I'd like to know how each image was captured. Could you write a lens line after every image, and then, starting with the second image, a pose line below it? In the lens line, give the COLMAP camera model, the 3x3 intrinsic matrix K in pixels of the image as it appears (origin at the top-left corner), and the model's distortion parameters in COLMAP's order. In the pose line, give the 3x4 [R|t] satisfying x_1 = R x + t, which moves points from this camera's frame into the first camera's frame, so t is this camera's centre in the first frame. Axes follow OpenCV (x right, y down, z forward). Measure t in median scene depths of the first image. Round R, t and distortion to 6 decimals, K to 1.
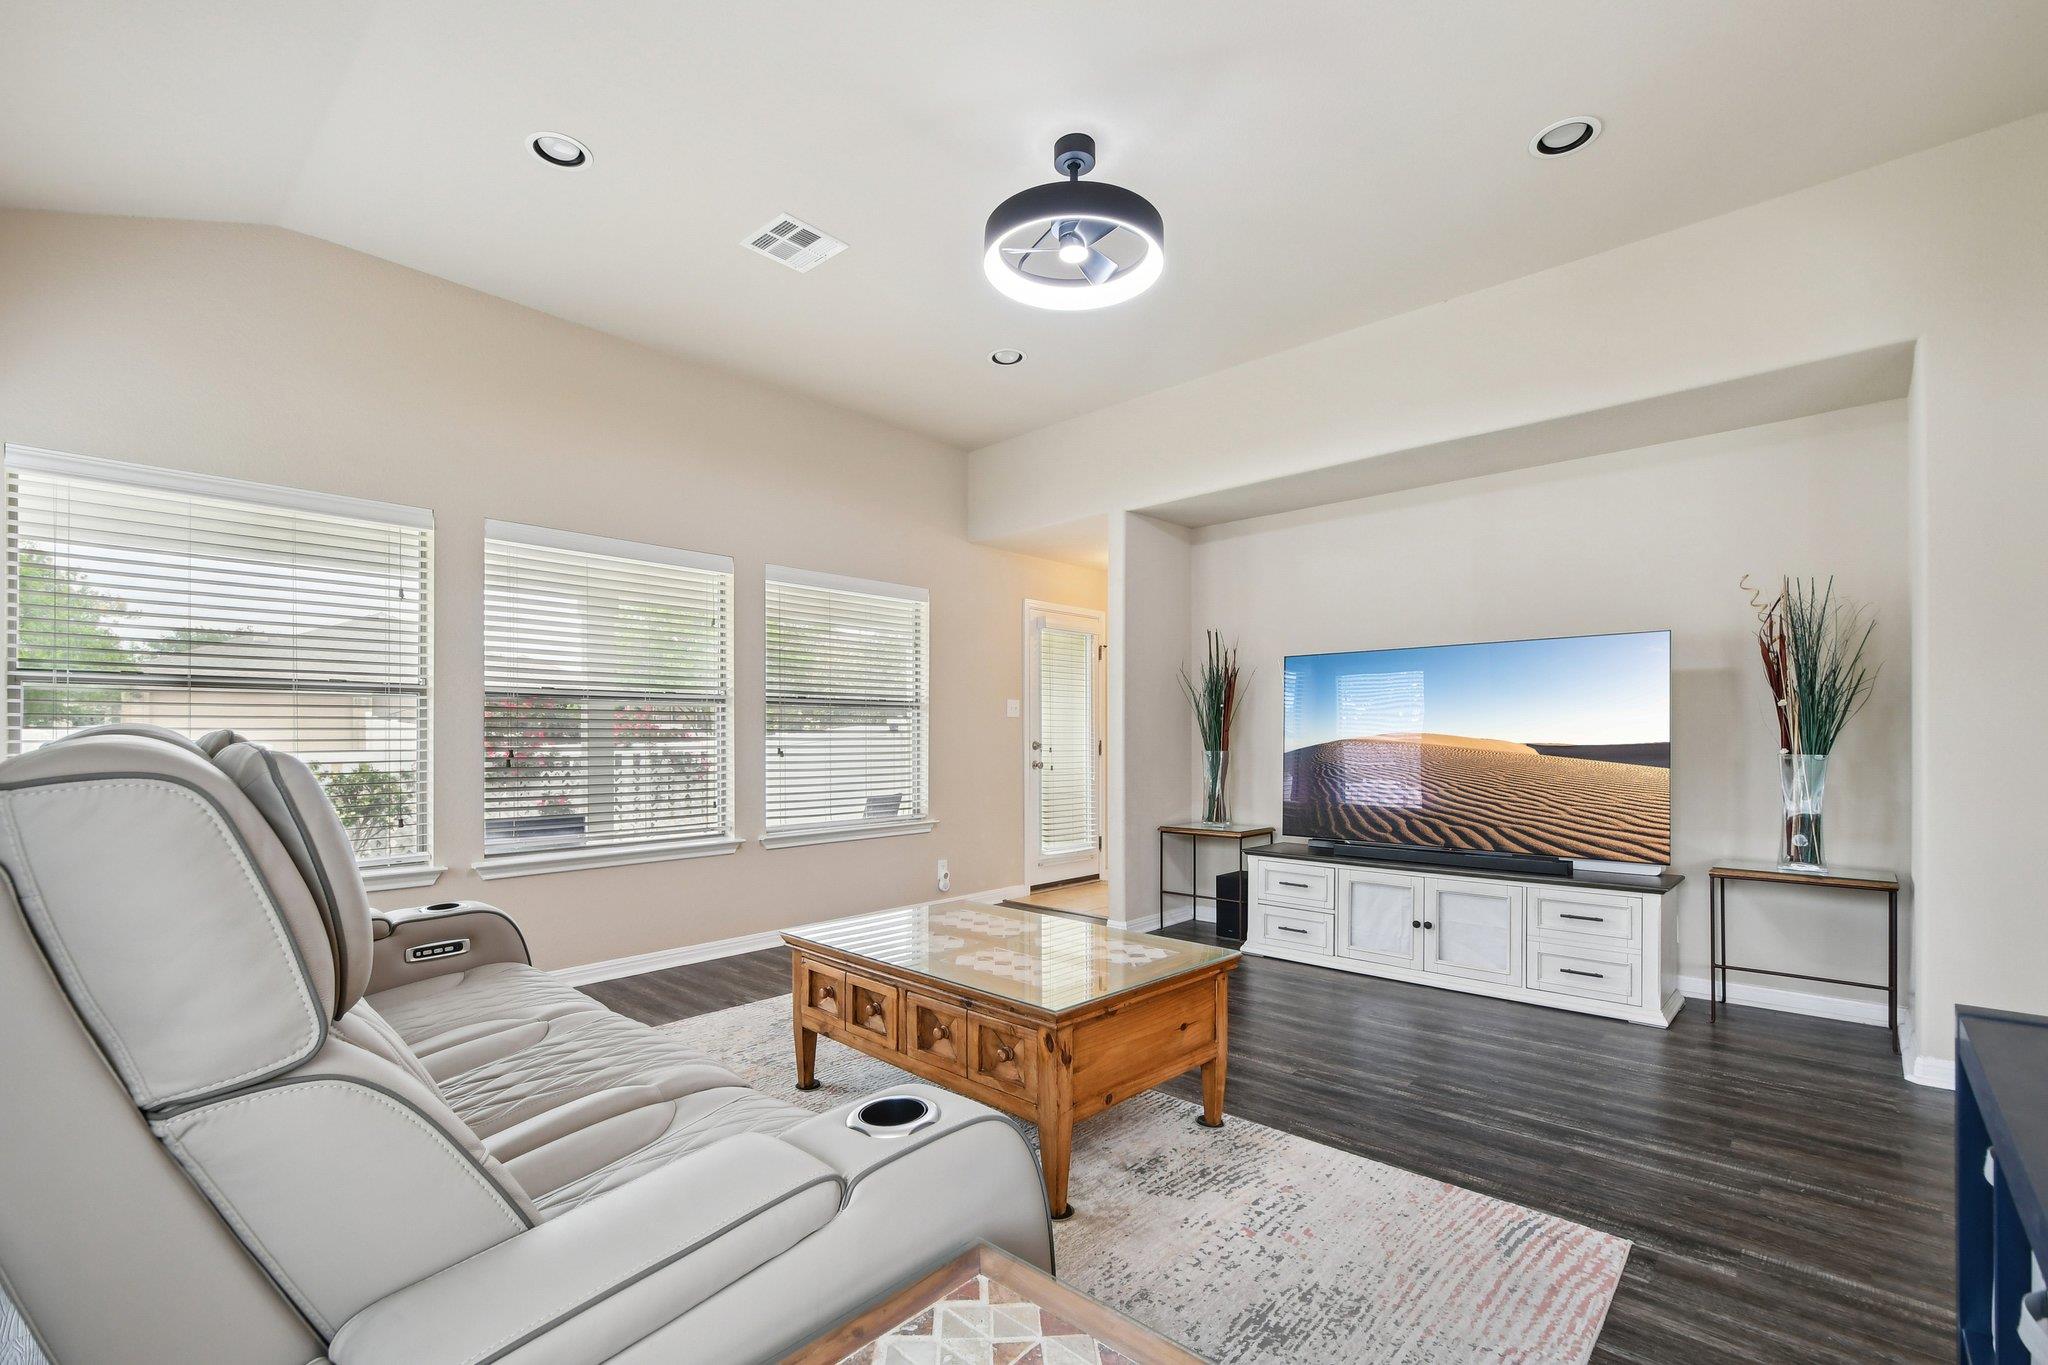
lens RADIAL K [[910.2, 0, 1014.2], [0, 910.2, 733.3], [0, 0, 1]] dist [-0.000961, -0.000174]
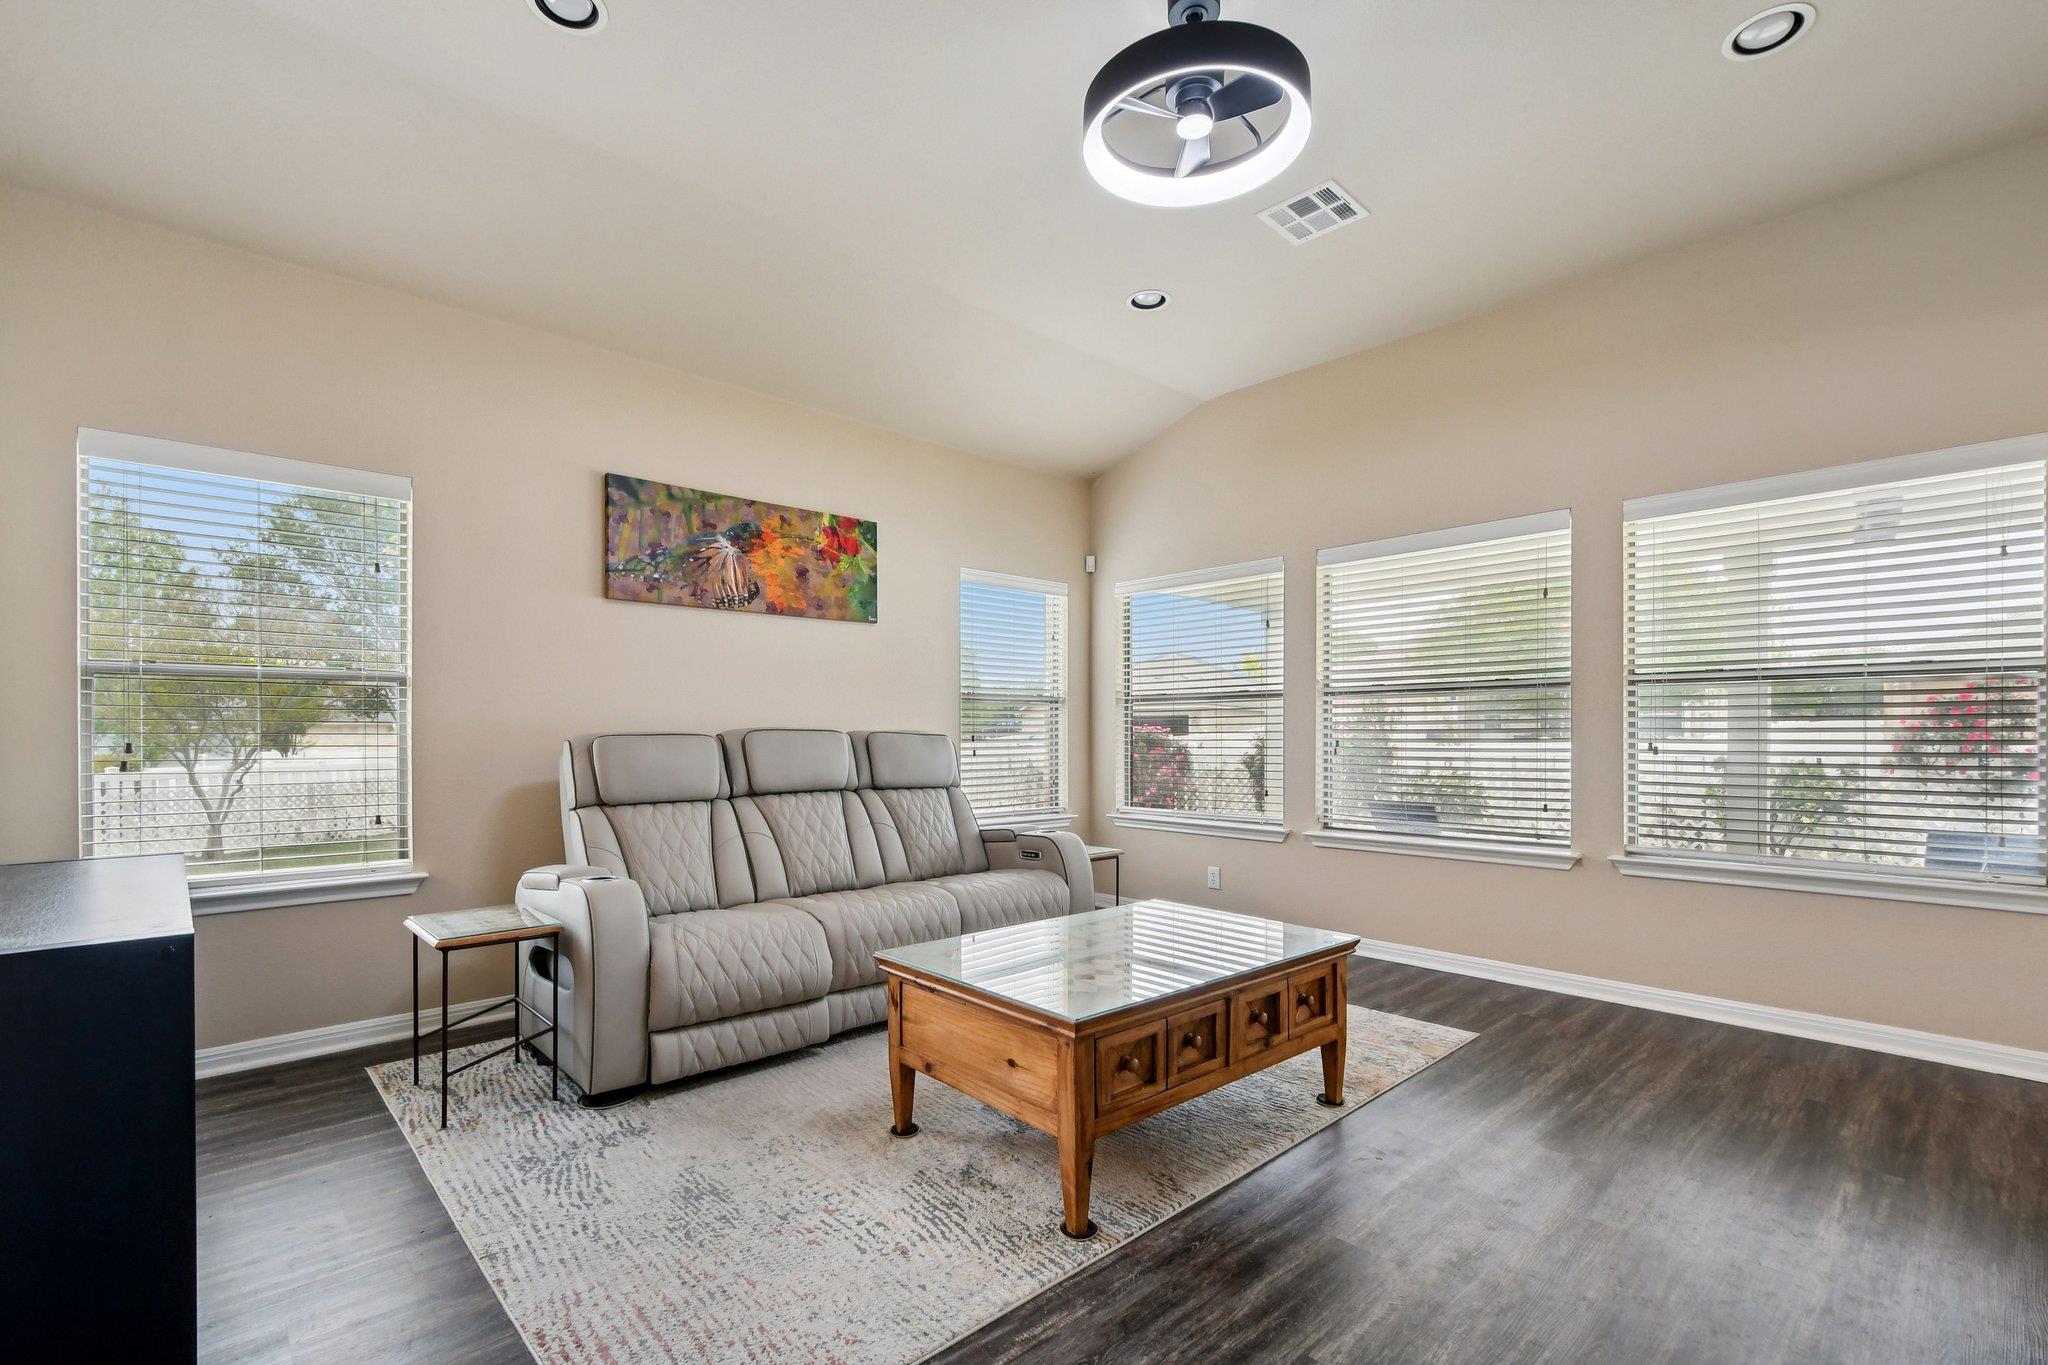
lens RADIAL K [[910.2, 0, 1014.2], [0, 910.2, 733.3], [0, 0, 1]] dist [-0.000961, -0.000174]
pose [[-0.078033, 0.001321, -0.996950, 0.608235], [0.006986, 0.999975, 0.000778, 0.004961], [0.996926, -0.006904, -0.078041, 0.622744]]
